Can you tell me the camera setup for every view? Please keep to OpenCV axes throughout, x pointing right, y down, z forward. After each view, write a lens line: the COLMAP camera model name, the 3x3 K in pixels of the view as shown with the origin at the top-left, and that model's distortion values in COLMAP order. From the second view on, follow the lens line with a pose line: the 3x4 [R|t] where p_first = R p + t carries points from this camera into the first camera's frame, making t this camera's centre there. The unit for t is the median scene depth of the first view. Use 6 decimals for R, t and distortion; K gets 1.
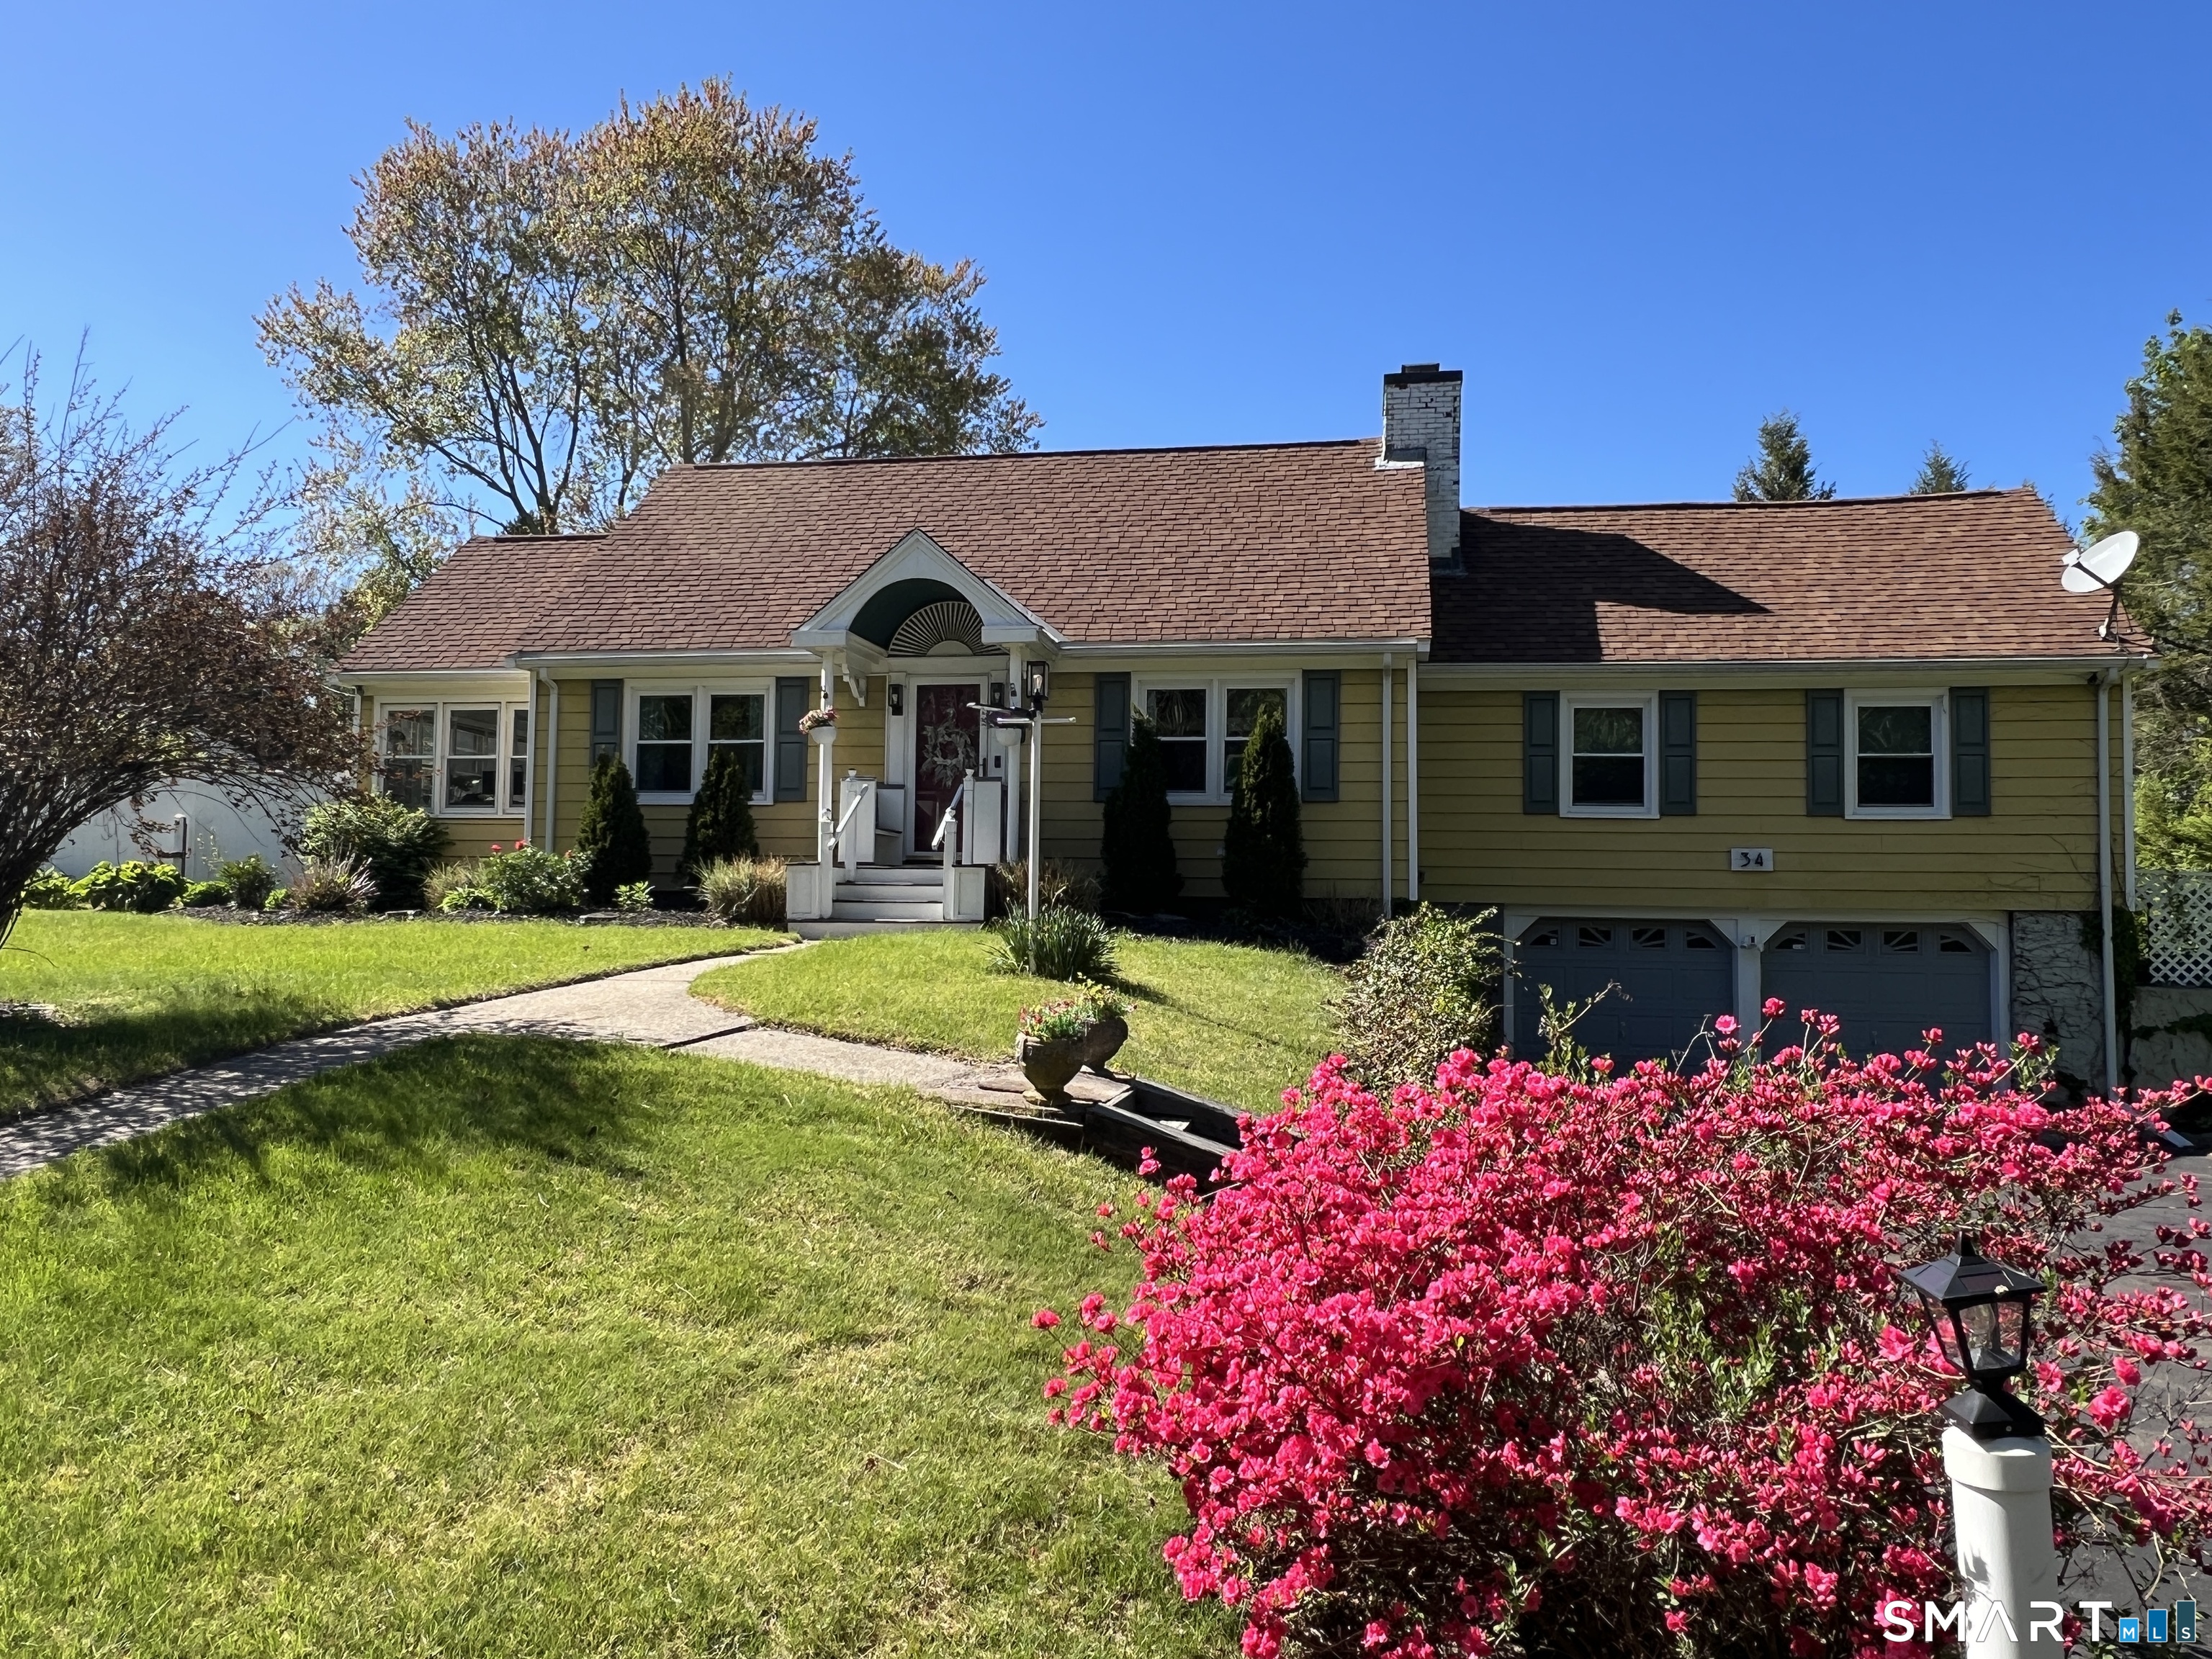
lens RADIAL K [[1518.5, 0, 1102.1], [0, 1518.5, 823.9], [0, 0, 1]] dist [-0.000628, 0.000187]
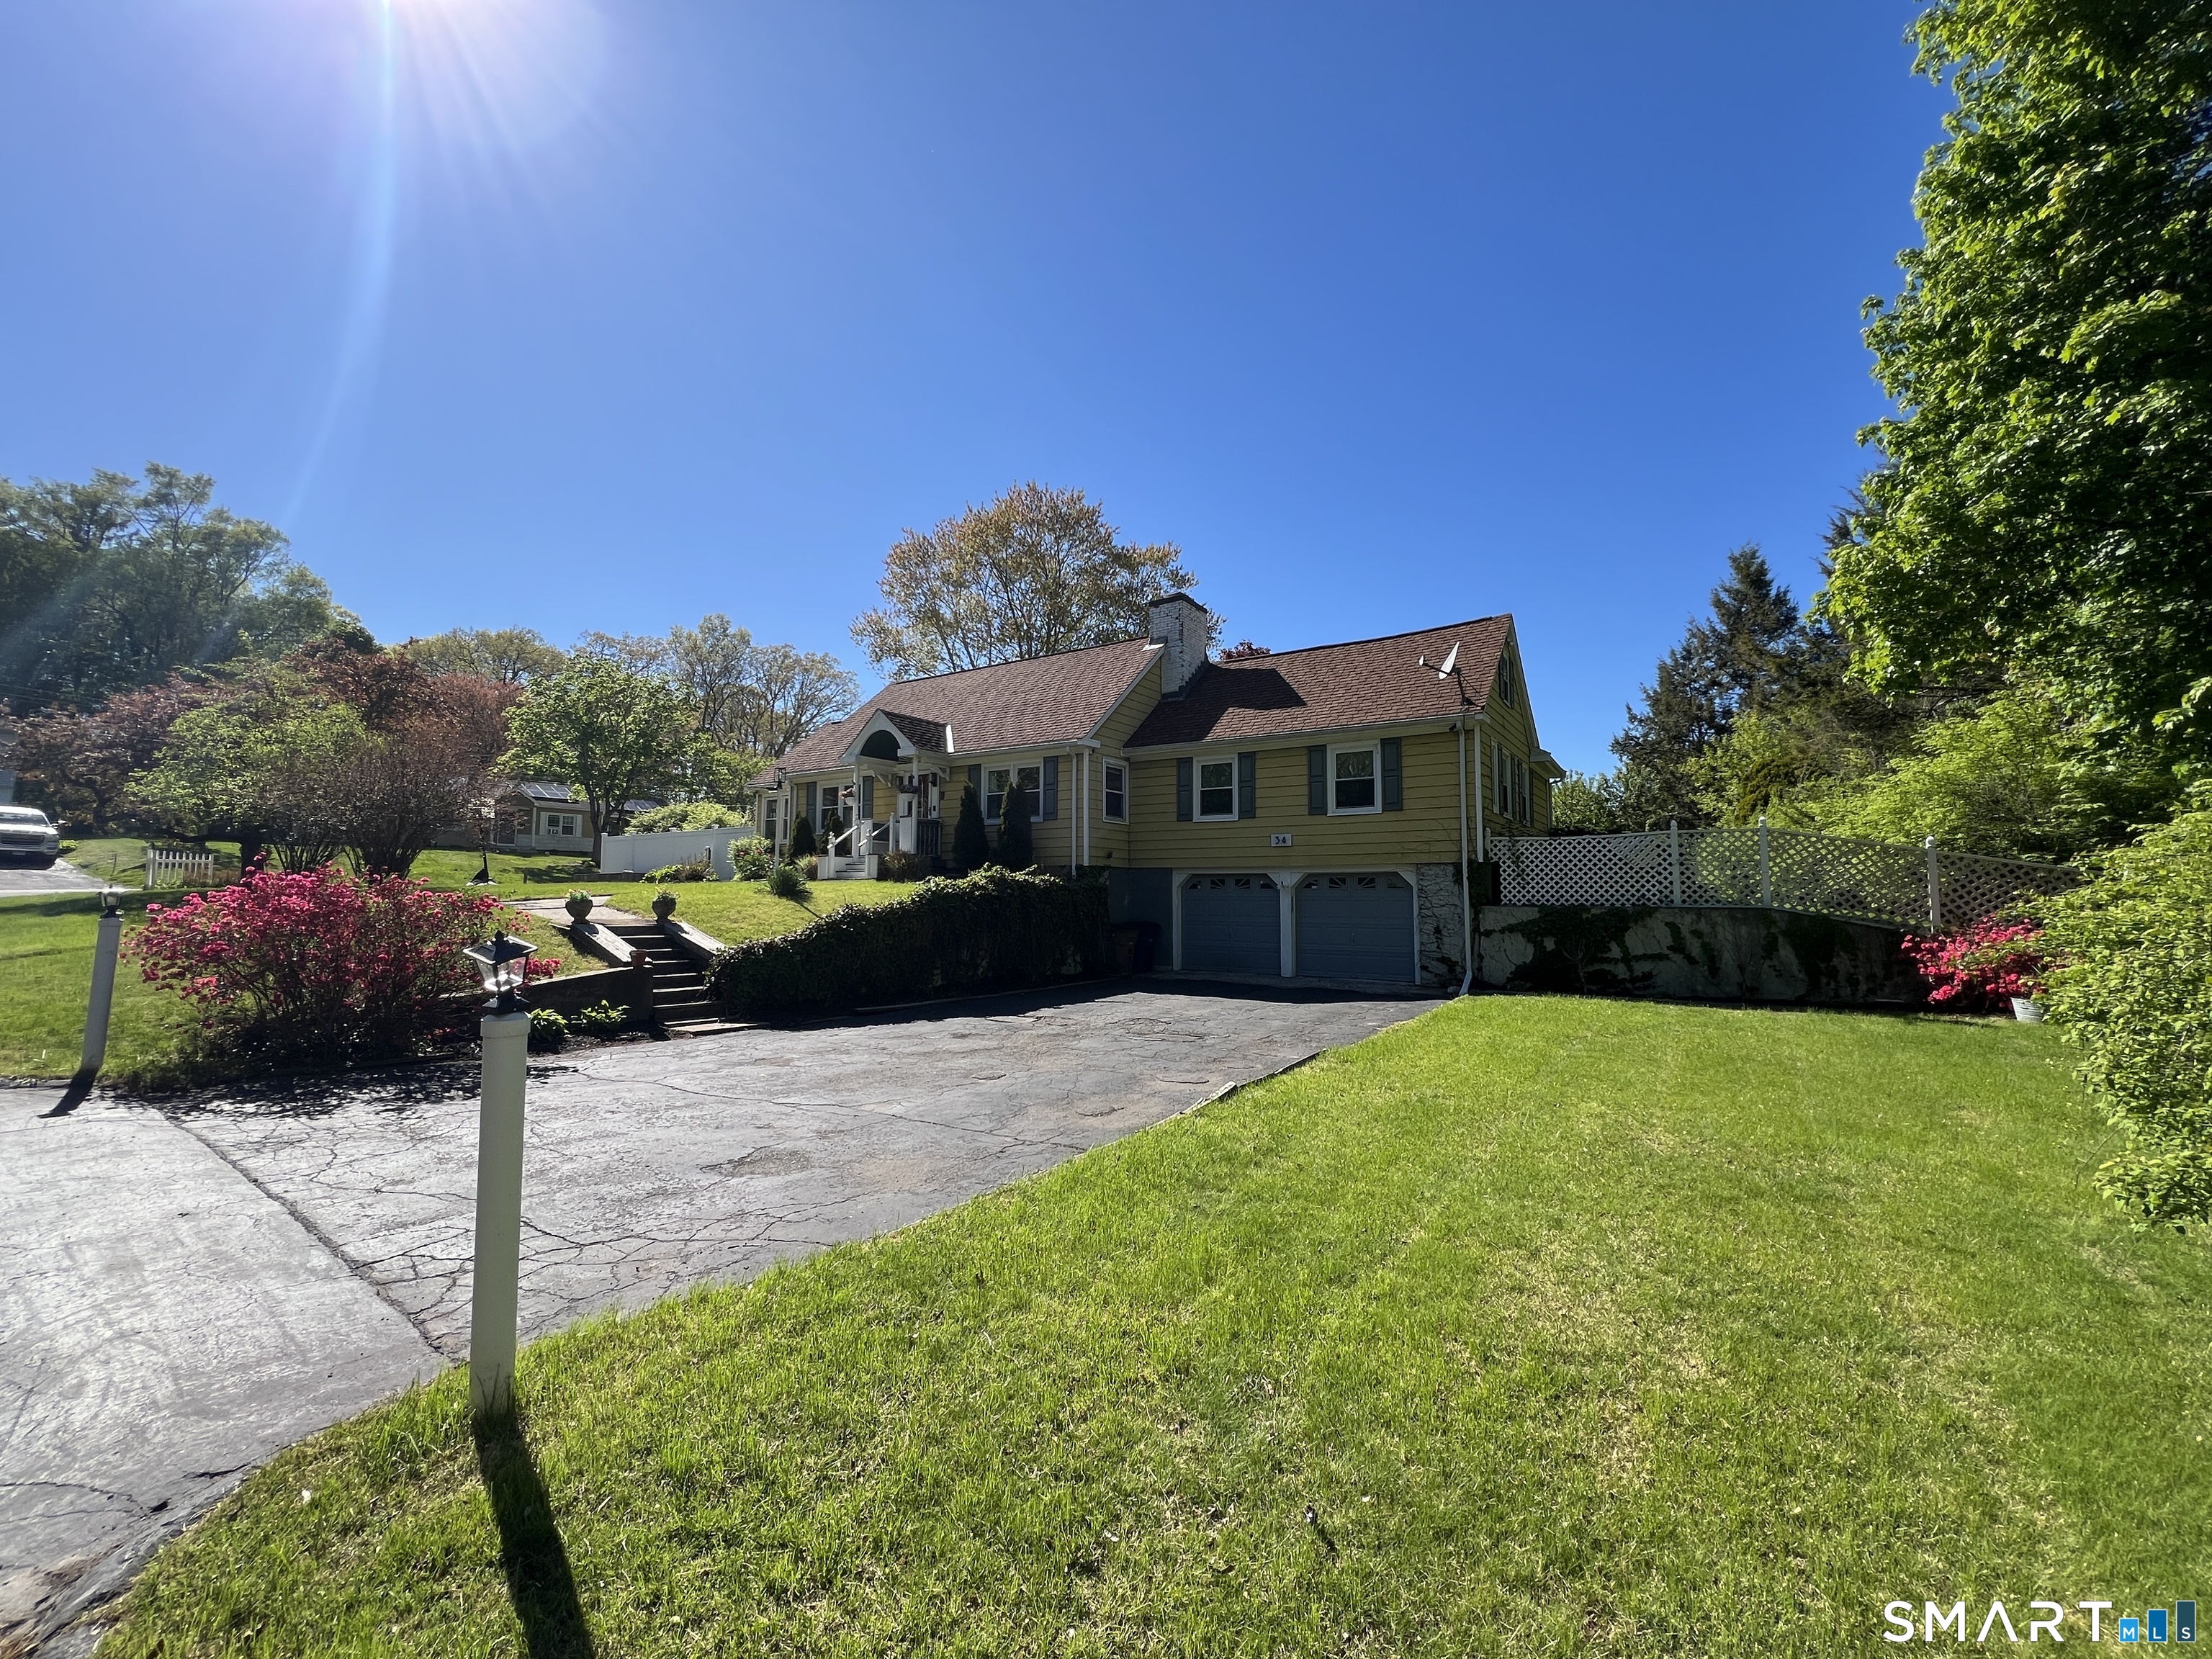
lens RADIAL K [[886.4, 0, 1104.7], [0, 886.4, 827.0], [0, 0, 1]] dist [0.002729, 0.000184]
pose [[0.920057, -0.043108, -0.389406, 0.648454], [0.032116, 0.998882, -0.034698, 0.037722], [0.390466, 0.019418, 0.920412, -0.077612]]
